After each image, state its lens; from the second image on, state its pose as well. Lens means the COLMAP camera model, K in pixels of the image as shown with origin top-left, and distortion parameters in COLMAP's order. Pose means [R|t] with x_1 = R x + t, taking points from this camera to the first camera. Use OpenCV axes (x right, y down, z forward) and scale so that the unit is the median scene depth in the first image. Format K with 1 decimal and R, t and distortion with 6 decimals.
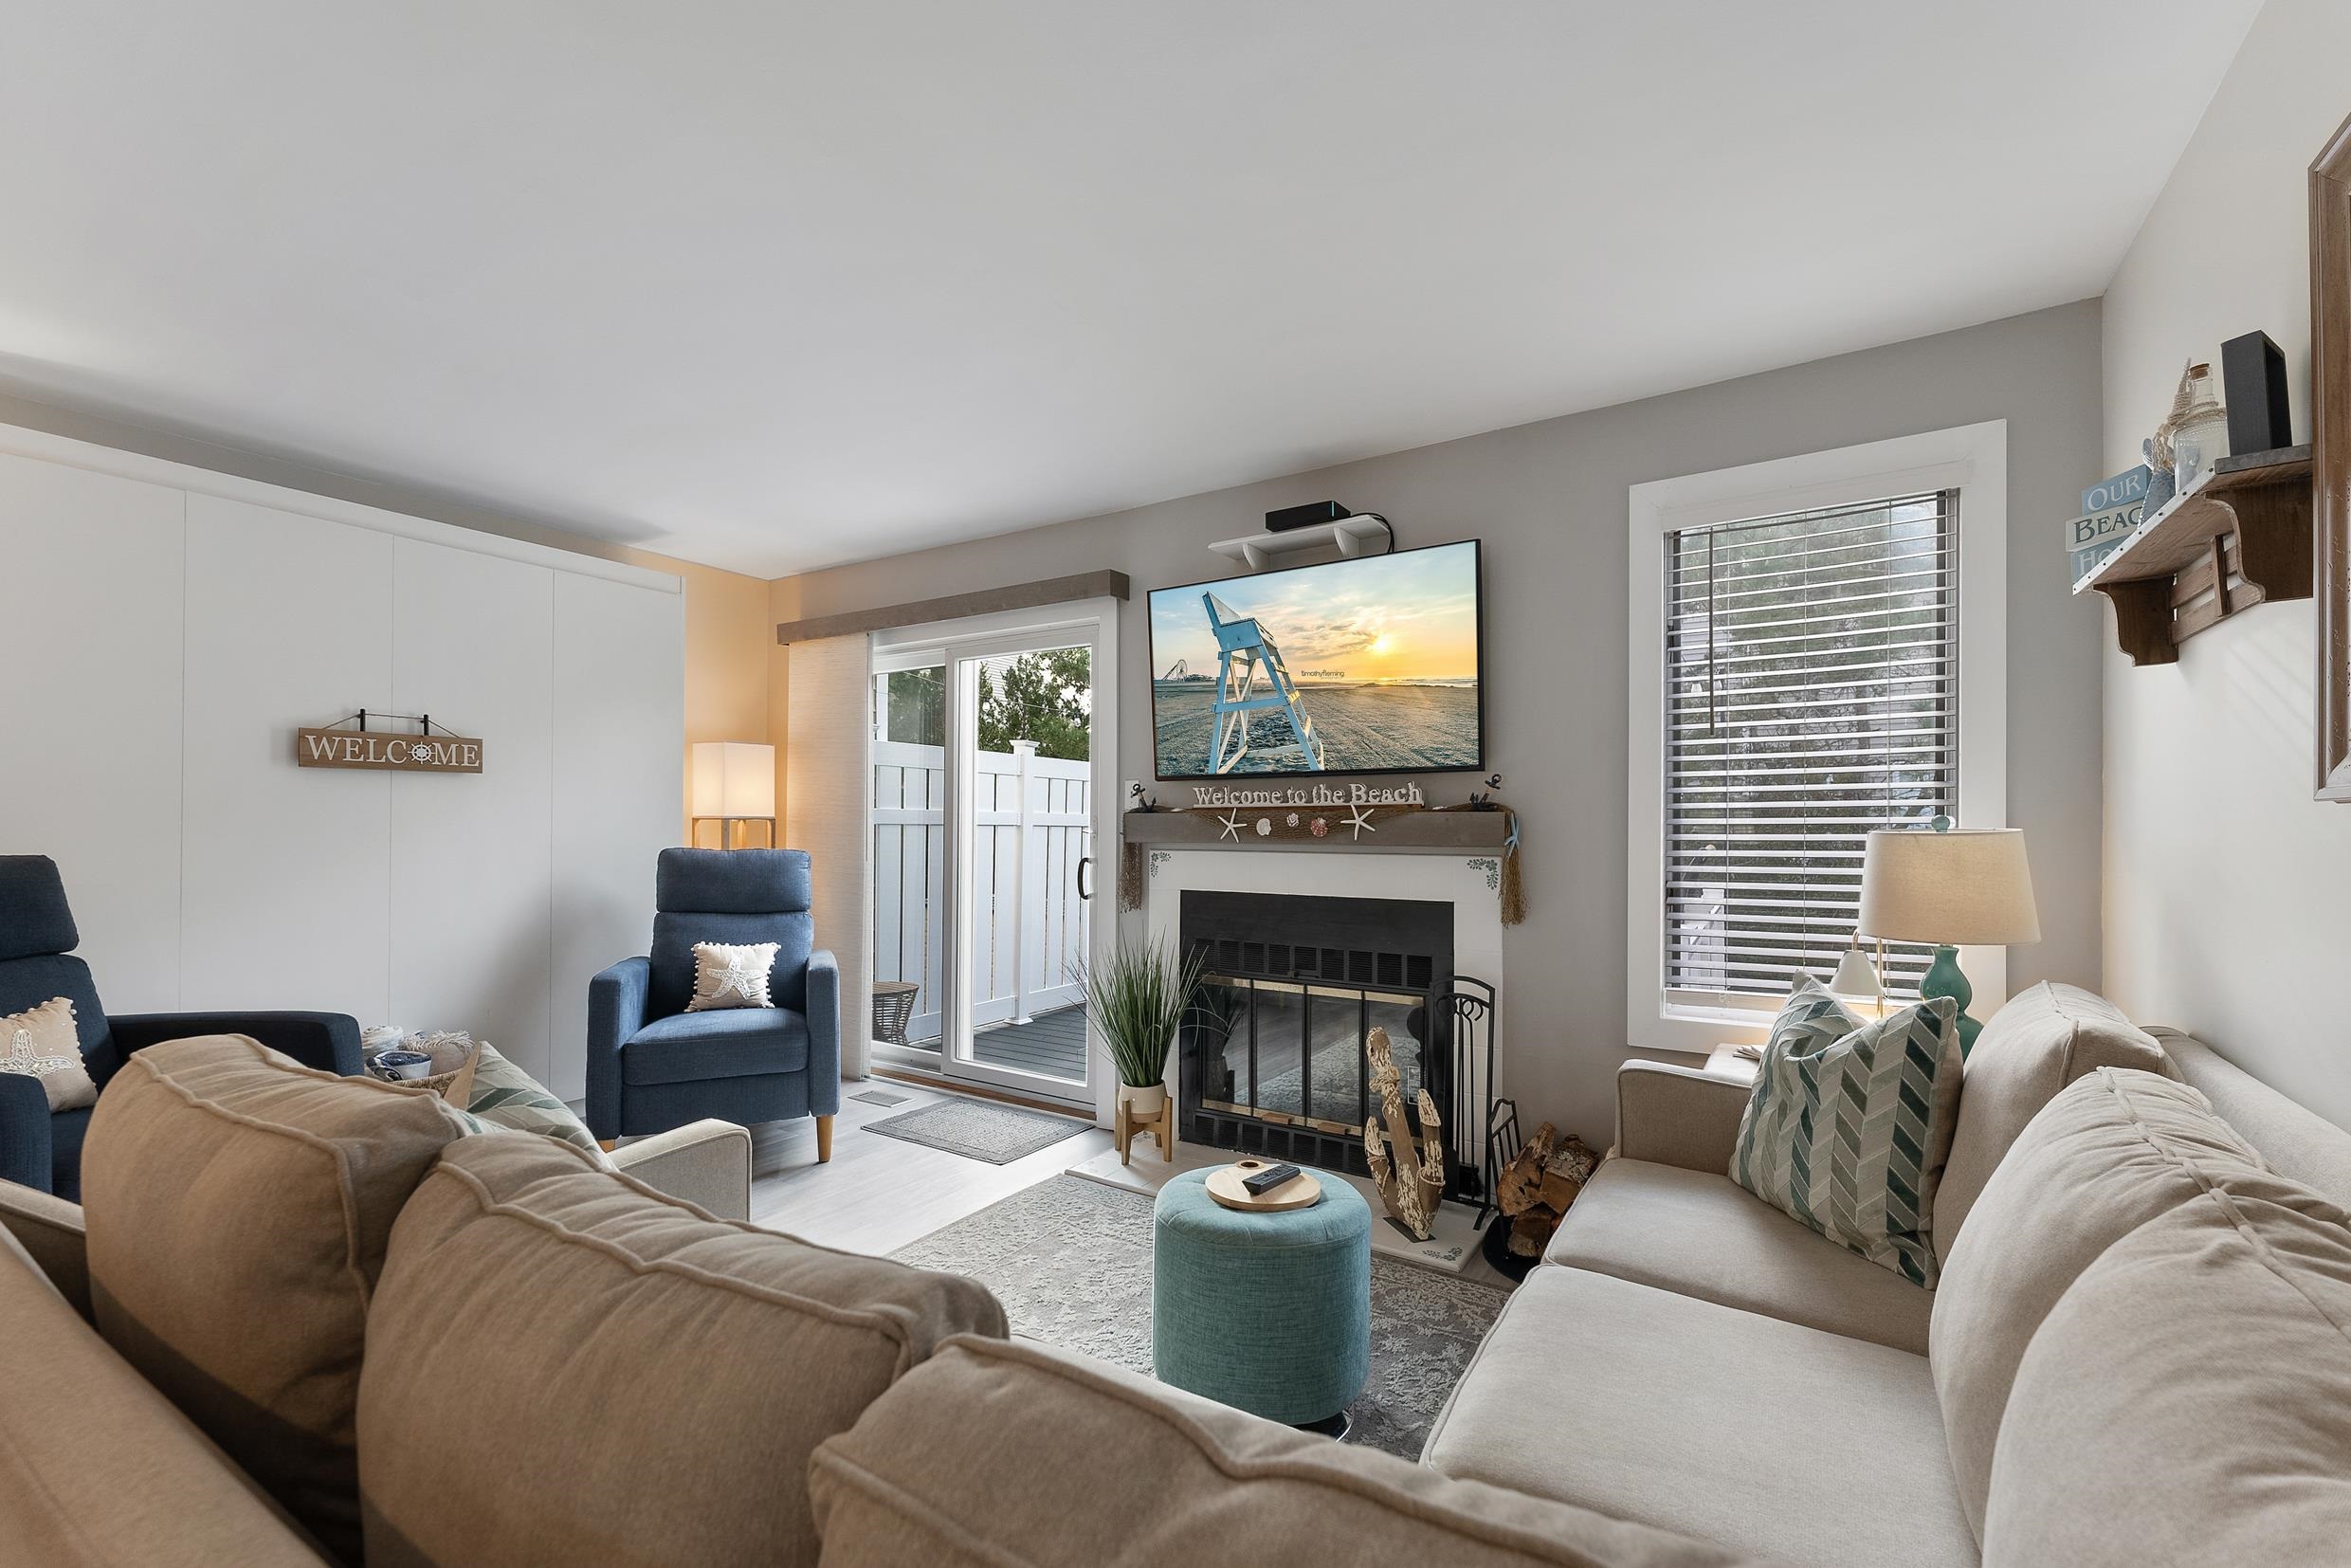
lens RADIAL K [[953.8, 0, 1256.4], [0, 953.8, 839.6], [0, 0, 1]] dist [-0.001775, 0.001826]
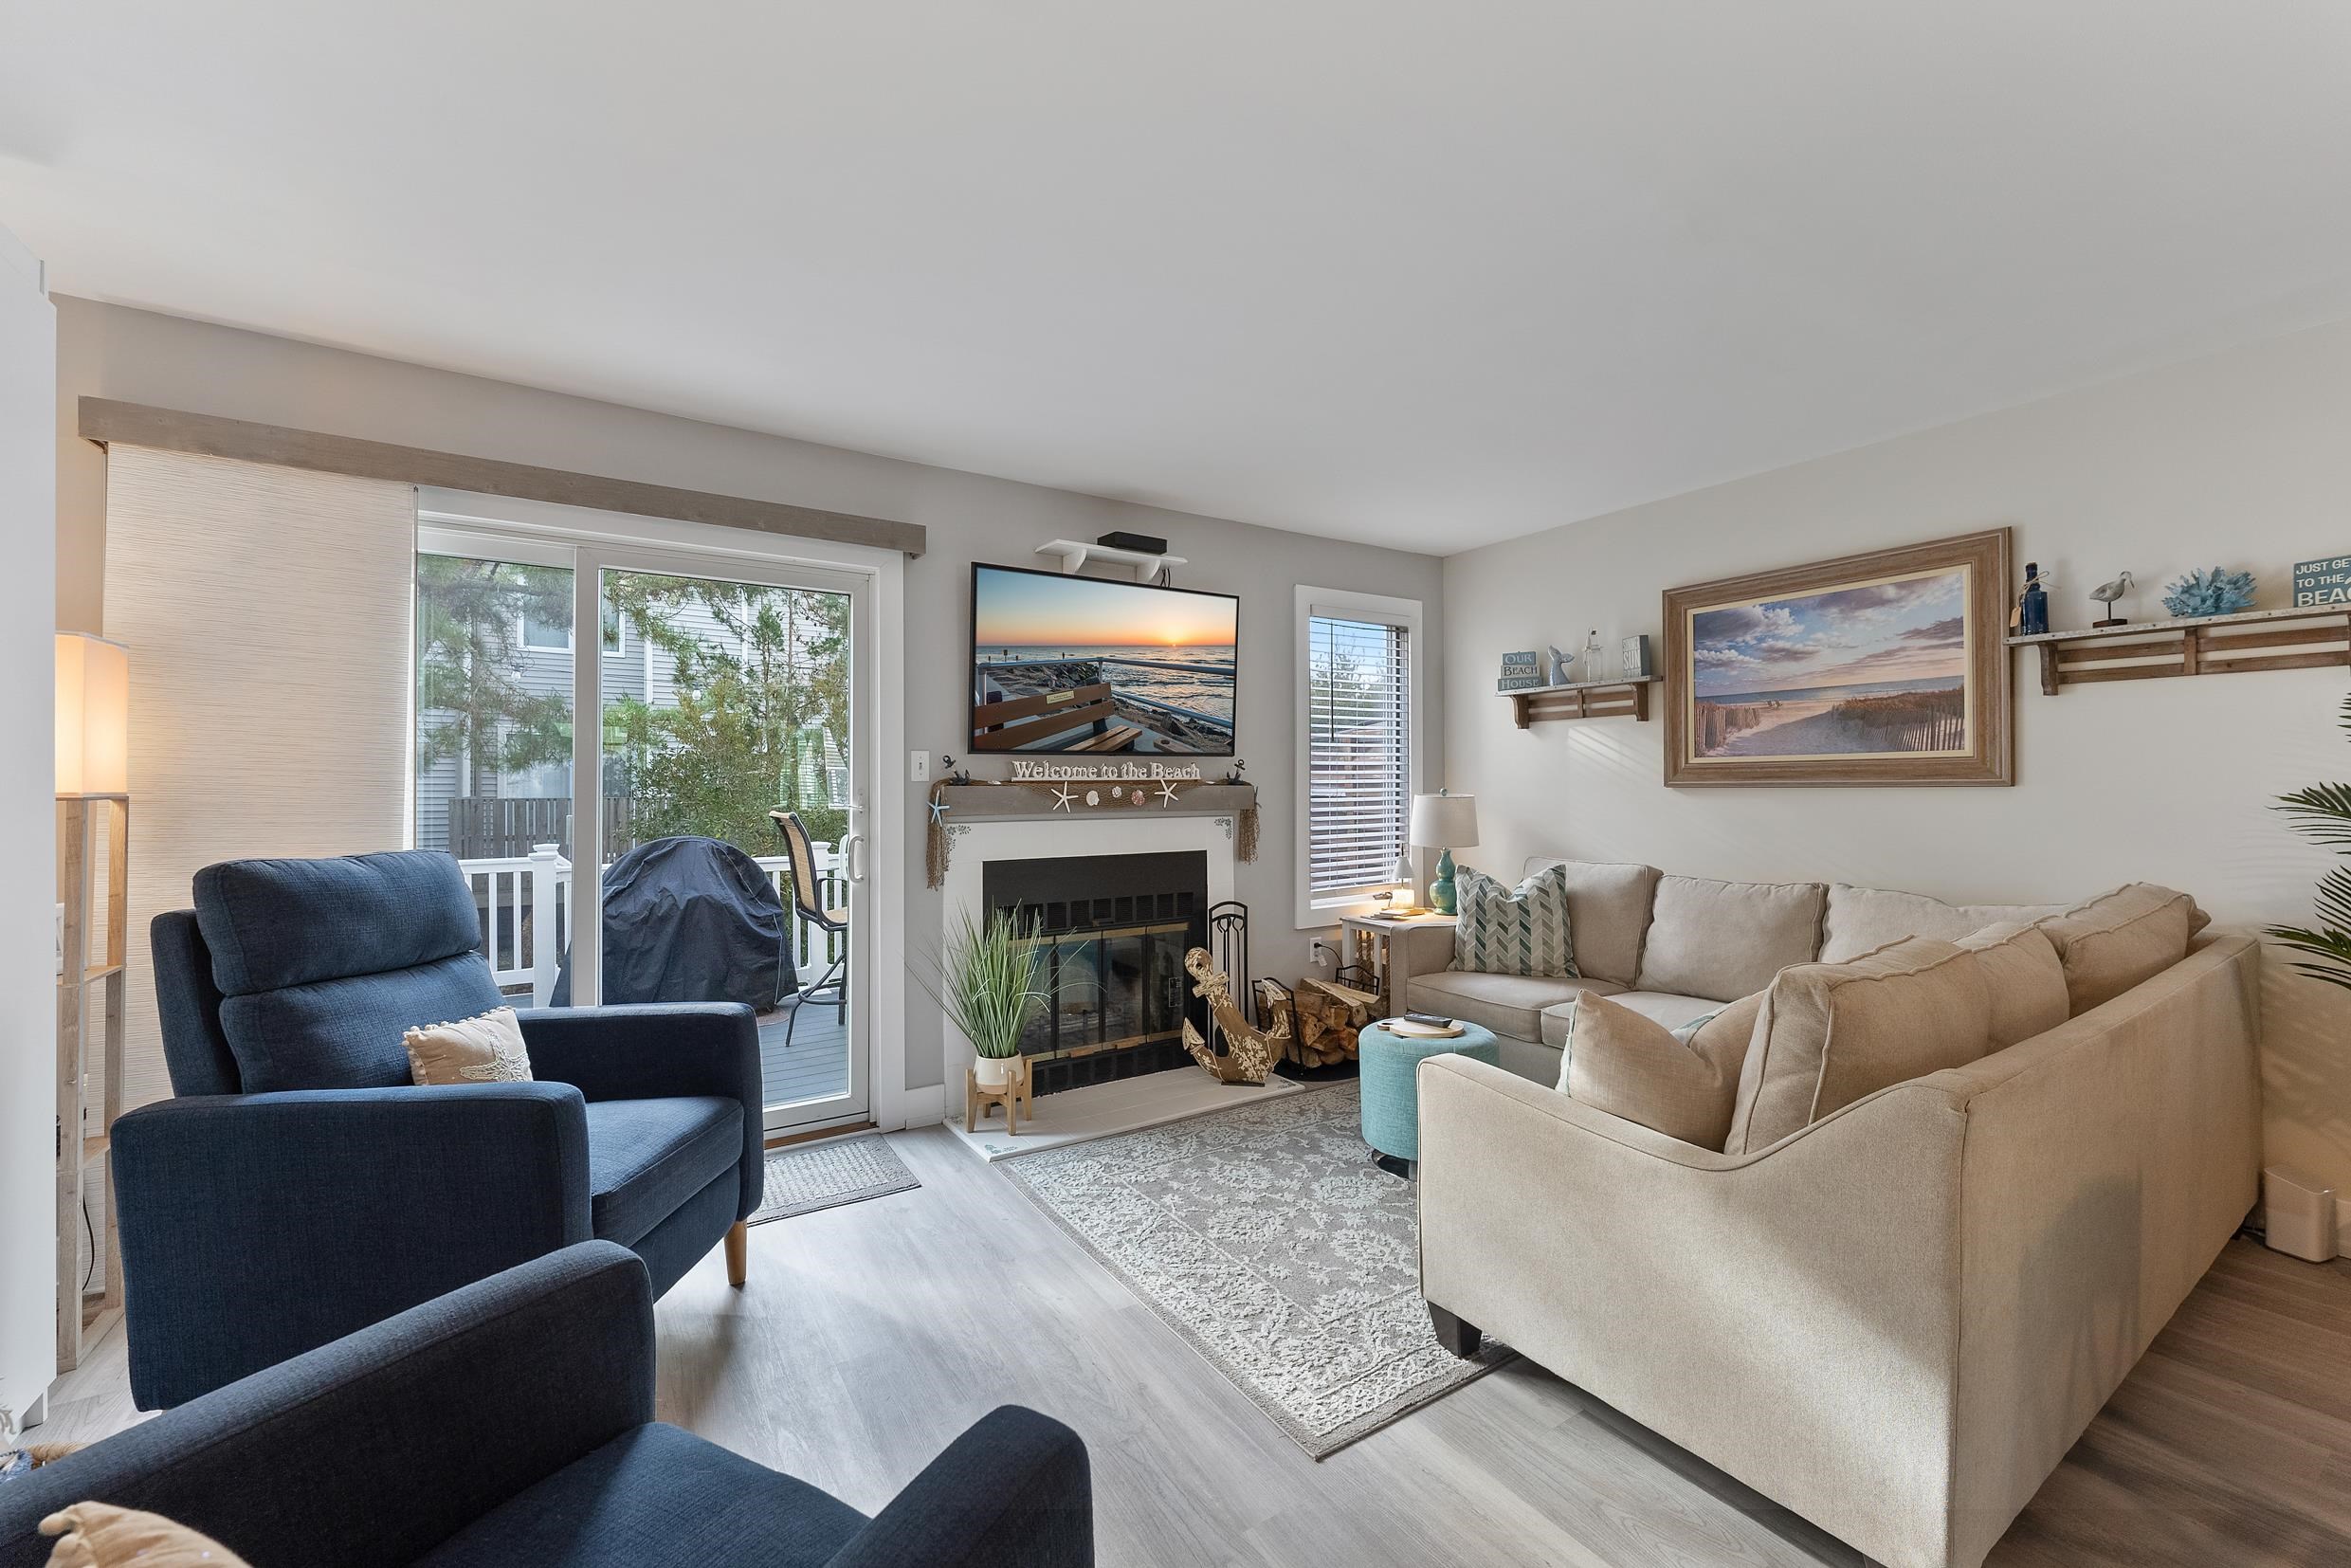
lens RADIAL K [[953.8, 0, 1178.2], [0, 953.8, 771.4], [0, 0, 1]] dist [-0.001775, 0.001826]
pose [[0.434376, 0.003739, 0.900724, -1.010573], [0.012316, 0.999873, -0.010090, -0.033386], [-0.900648, 0.015476, 0.434275, 0.415177]]
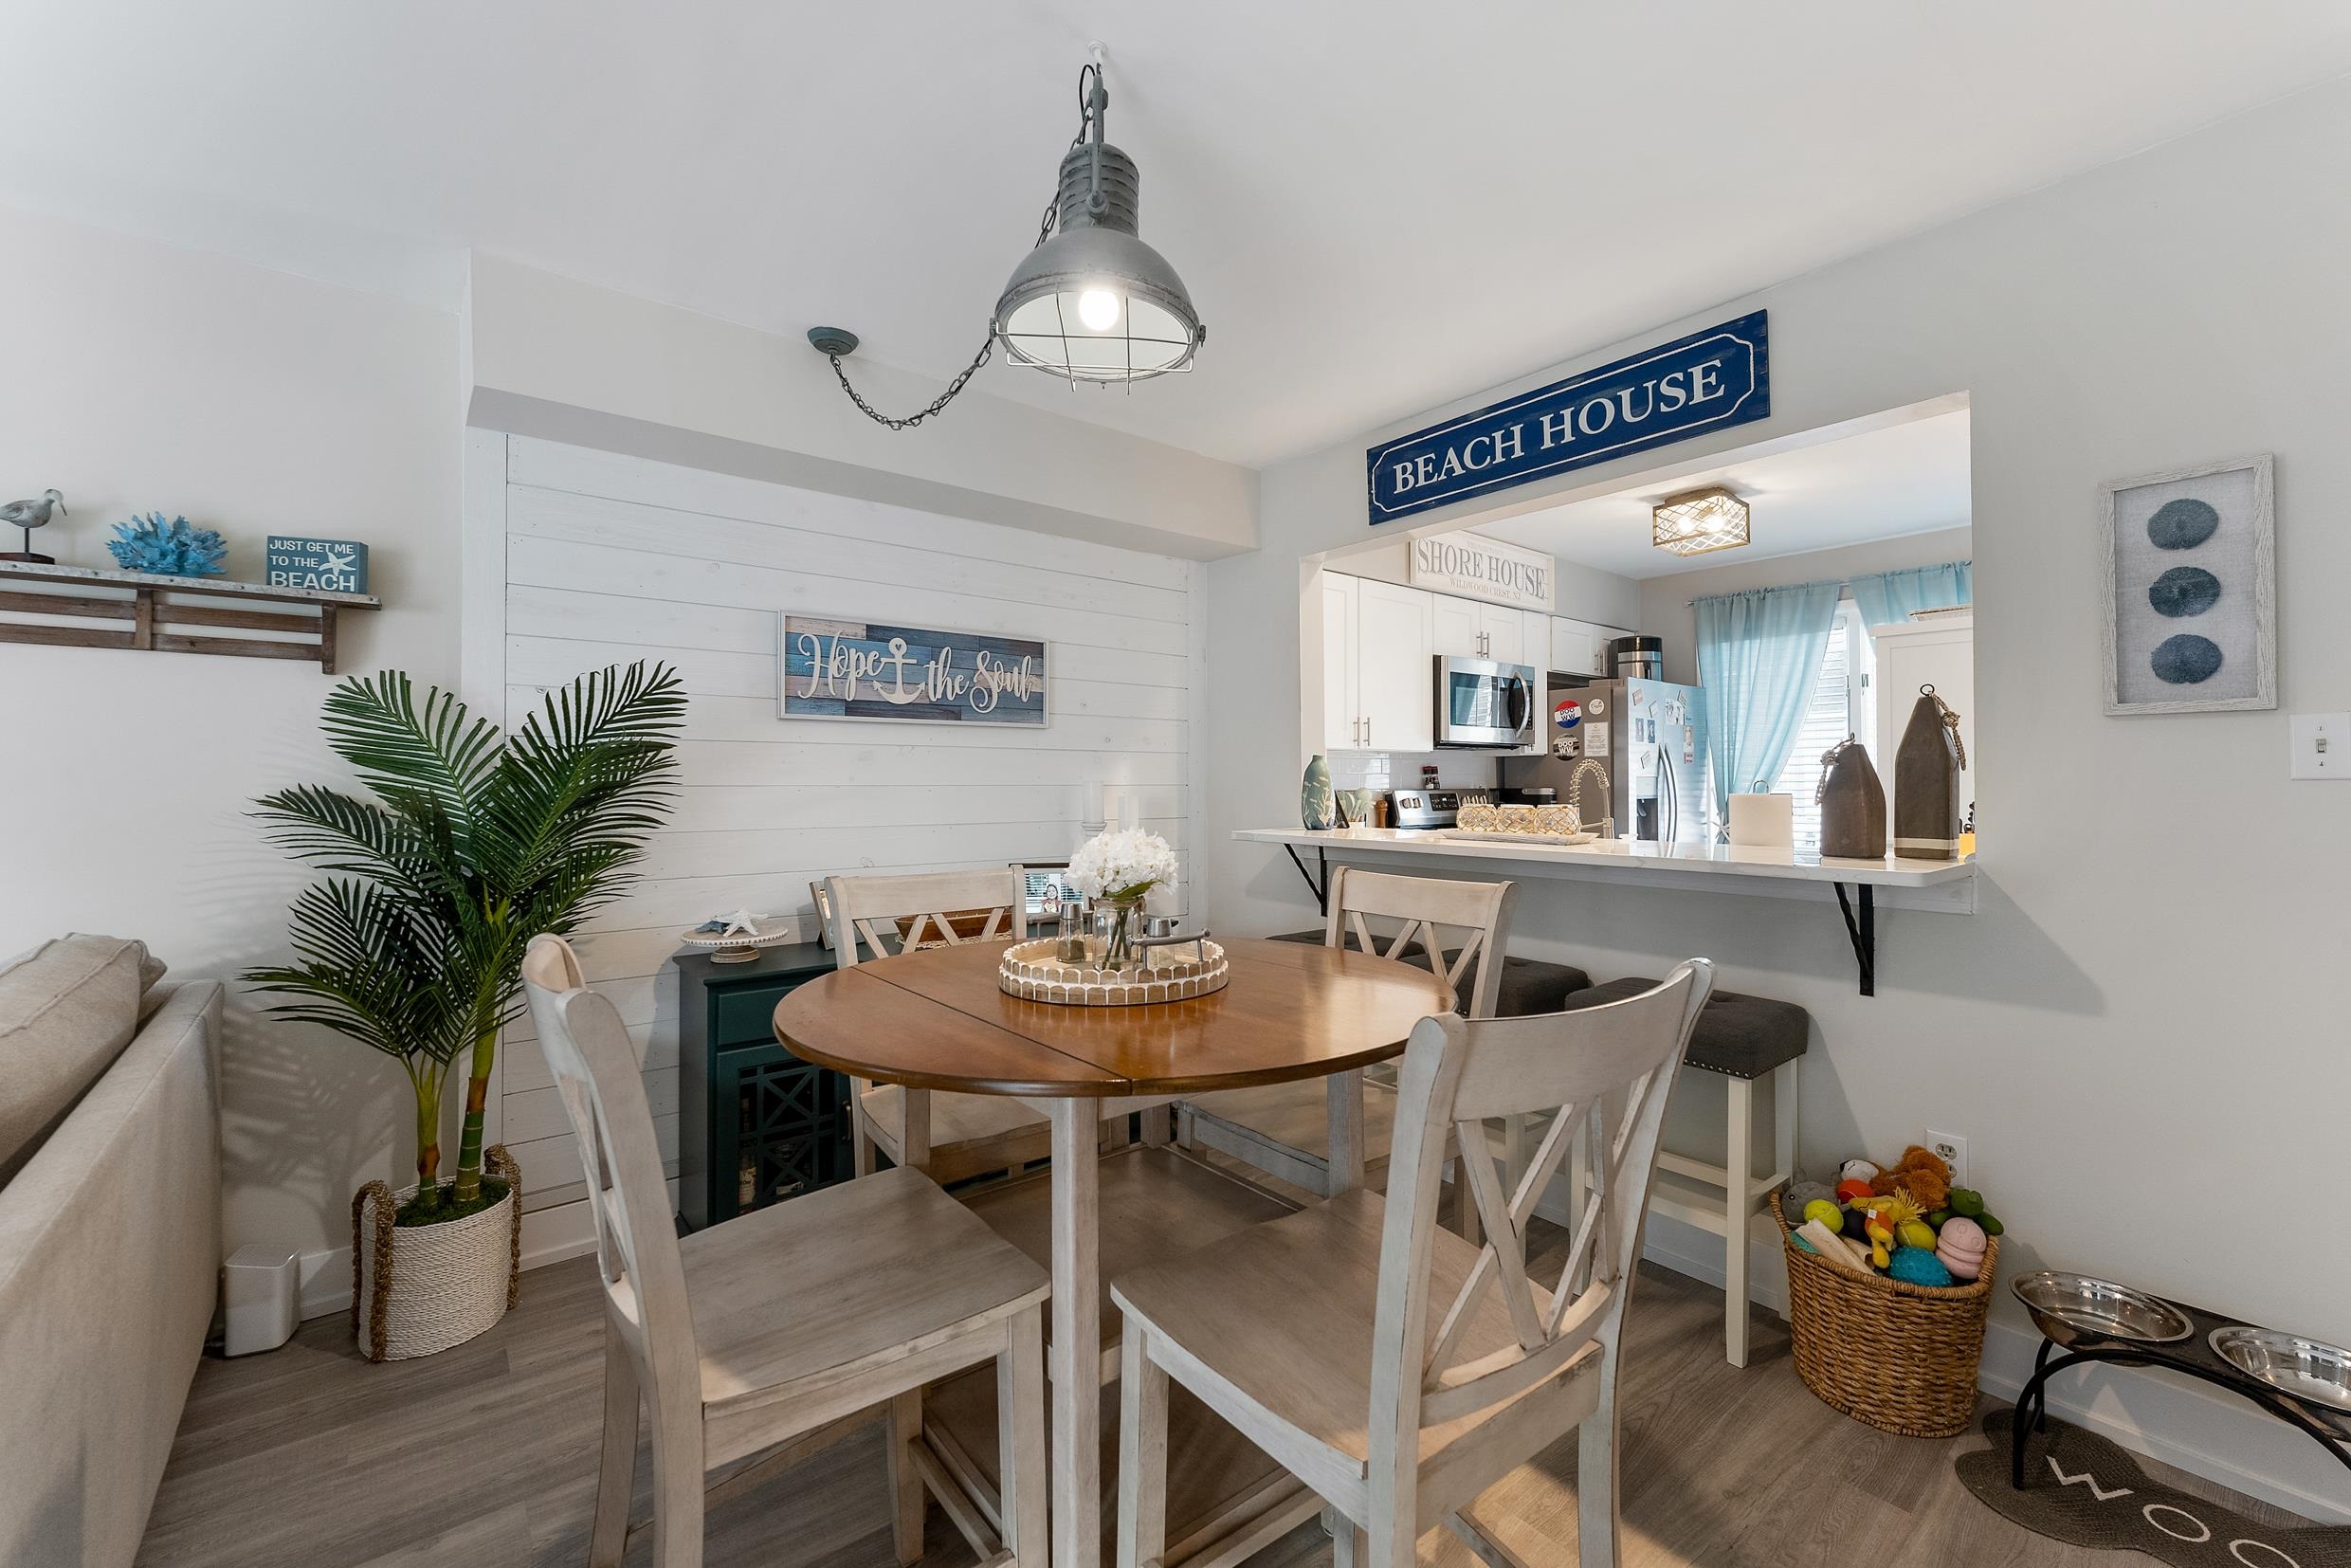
lens RADIAL K [[953.8, 0, 1165.1], [0, 953.8, 780.0], [0, 0, 1]] dist [-0.001775, 0.001826]
pose [[-0.940634, -0.005403, 0.339381, -0.720270], [-0.003203, 0.999970, 0.007042, -0.035119], [-0.339409, 0.005537, -0.940623, 0.343583]]
